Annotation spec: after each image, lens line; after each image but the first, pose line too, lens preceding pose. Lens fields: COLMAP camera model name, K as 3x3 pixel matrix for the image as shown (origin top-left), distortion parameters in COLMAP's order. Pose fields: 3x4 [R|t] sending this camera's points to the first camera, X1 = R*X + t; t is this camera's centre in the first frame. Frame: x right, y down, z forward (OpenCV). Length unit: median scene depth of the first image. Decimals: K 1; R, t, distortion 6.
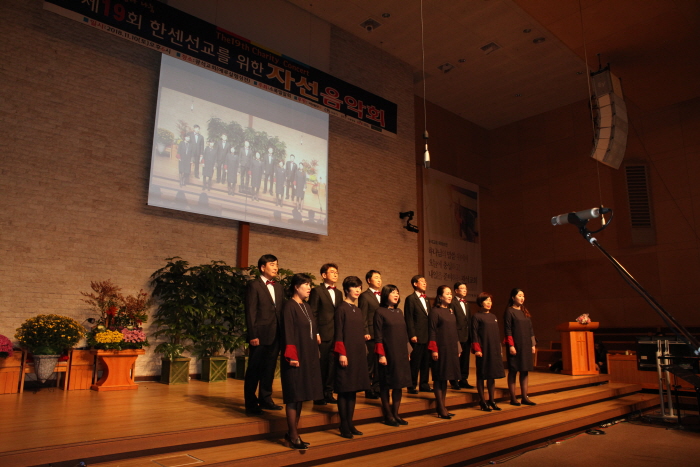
lens RADIAL K [[509.1, 0, 352.4], [0, 509.1, 232.8], [0, 0, 1]] dist [-0.103534, 0.086330]
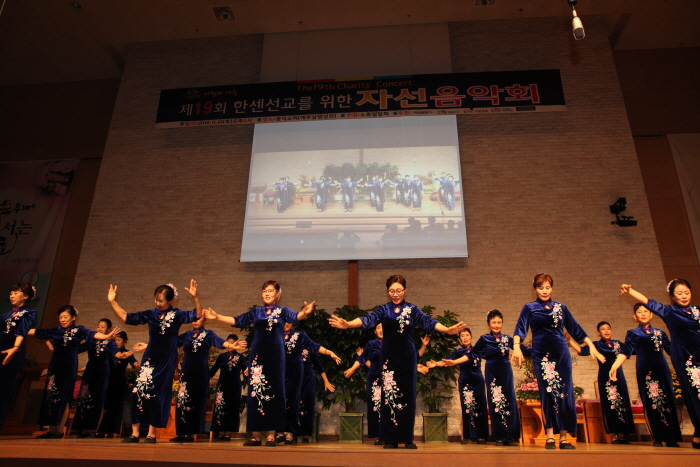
lens RADIAL K [[506.0, 0, 352.5], [0, 506.0, 234.4], [0, 0, 1]] dist [-0.104070, 0.082889]
pose [[0.674251, -0.273264, -0.686085, 0.416647], [0.137715, 0.959251, -0.246725, 0.155802], [0.725548, 0.071870, 0.684408, 0.389309]]
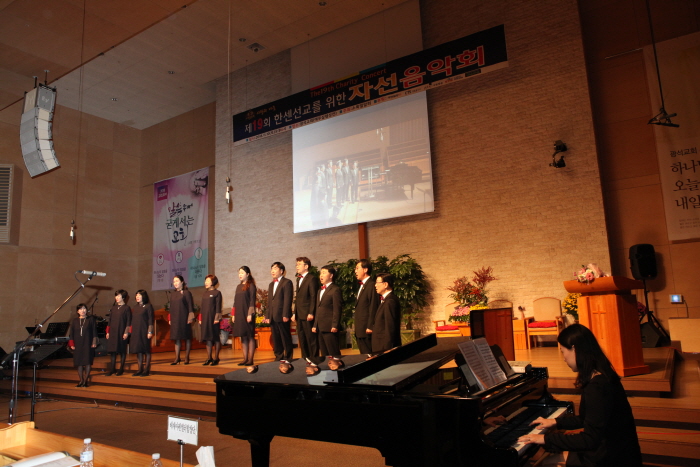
lens RADIAL K [[517.1, 0, 350.8], [0, 517.1, 232.9], [0, 0, 1]] dist [-0.104200, 0.090399]
pose [[0.244821, -0.168626, -0.954792, 0.984788], [0.231507, 0.966443, -0.111322, 0.137385], [0.941524, -0.193787, 0.275644, 0.631504]]
